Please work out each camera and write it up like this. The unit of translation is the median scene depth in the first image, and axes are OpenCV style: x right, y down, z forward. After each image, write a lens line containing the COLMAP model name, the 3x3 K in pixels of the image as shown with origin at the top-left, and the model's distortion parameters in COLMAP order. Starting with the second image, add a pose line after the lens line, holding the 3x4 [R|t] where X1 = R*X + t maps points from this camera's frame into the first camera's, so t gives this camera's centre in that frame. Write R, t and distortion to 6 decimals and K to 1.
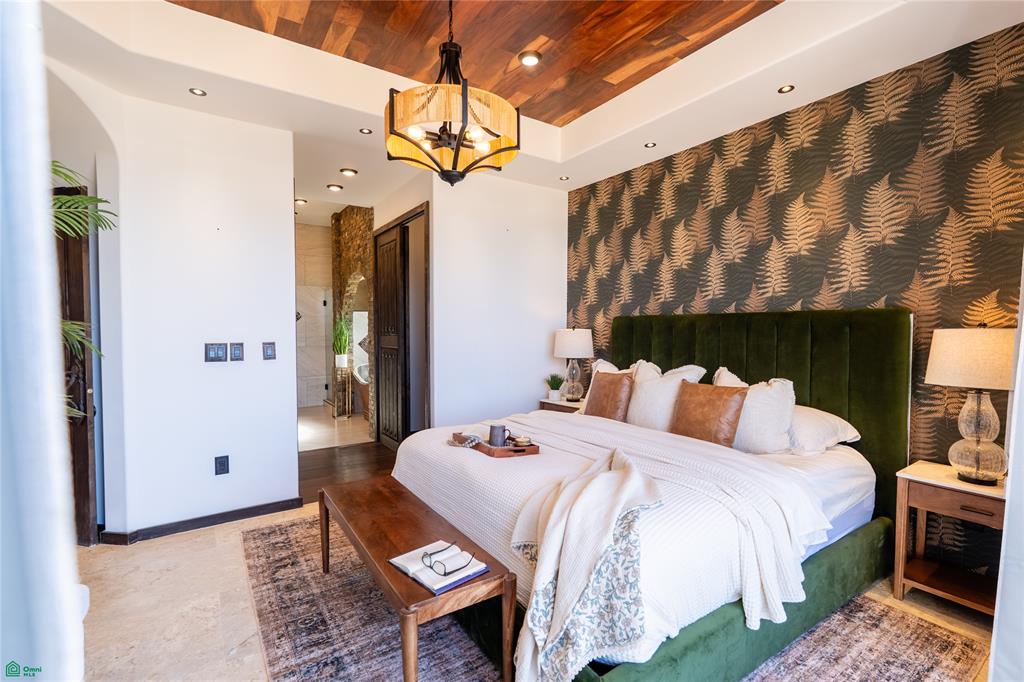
lens RADIAL K [[460.9, 0, 508.4], [0, 460.9, 339.7], [0, 0, 1]] dist [-0.002551, -0.000202]
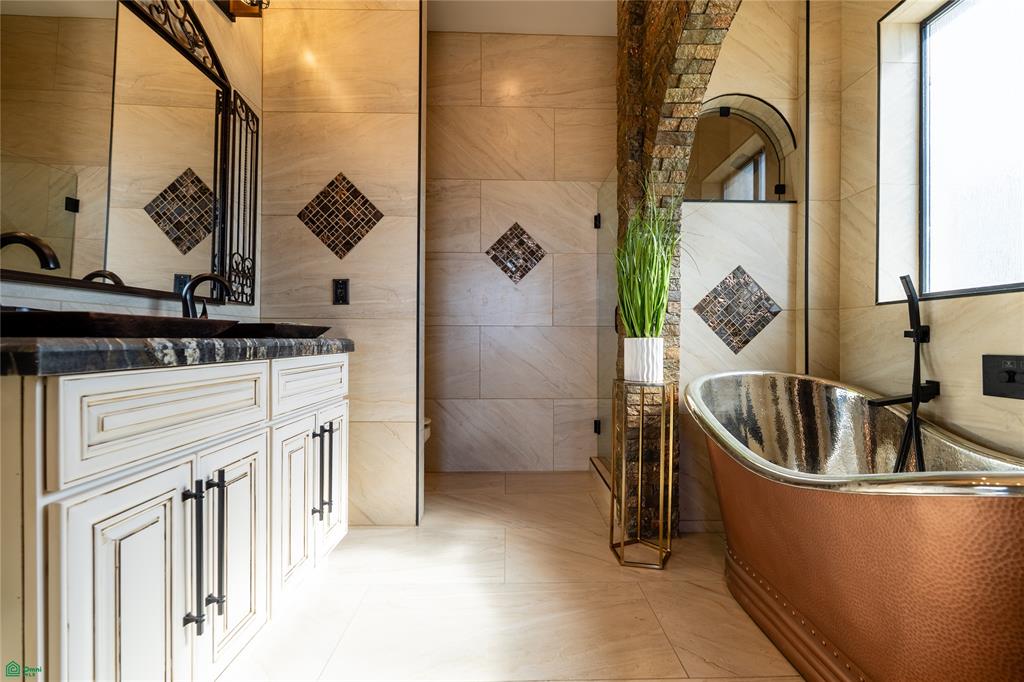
lens RADIAL K [[460.9, 0, 513.2], [0, 460.9, 343.3], [0, 0, 1]] dist [-0.002551, -0.000202]
pose [[0.839900, 0.002889, -0.542734, -0.264587], [-0.020121, 0.999464, -0.025818, 0.044168], [0.542369, 0.032605, 0.839508, 0.685970]]
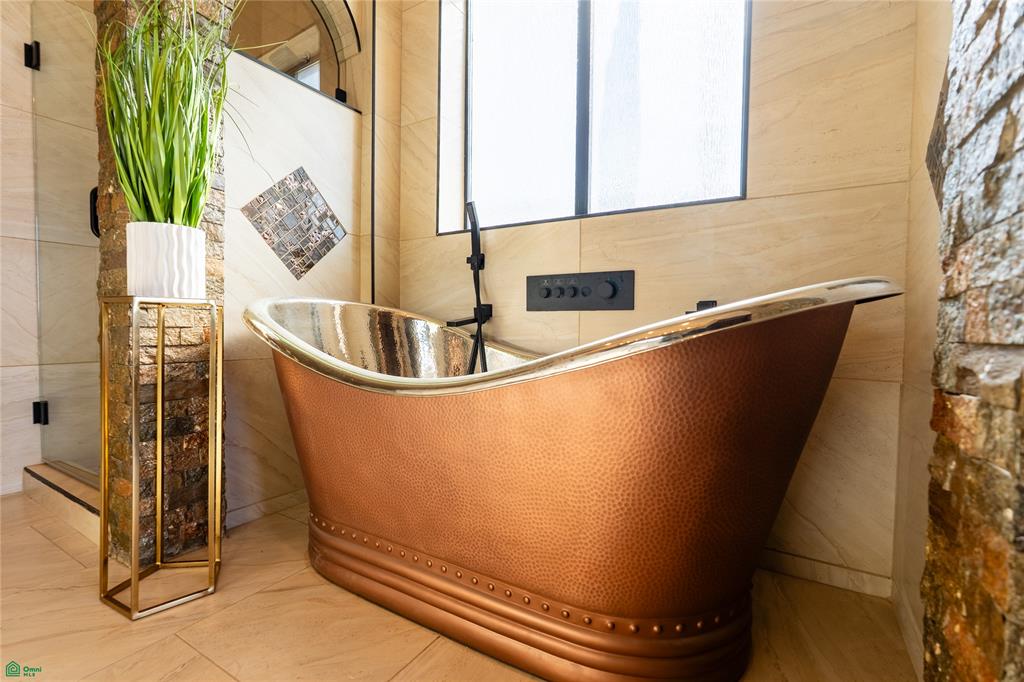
lens RADIAL K [[460.9, 0, 511.2], [0, 460.9, 344.0], [0, 0, 1]] dist [-0.002551, -0.000202]
pose [[0.904887, -0.003400, 0.425637, -0.309541], [0.002898, 0.999994, 0.001826, 0.074852], [-0.425641, -0.000419, 0.904892, 0.761032]]
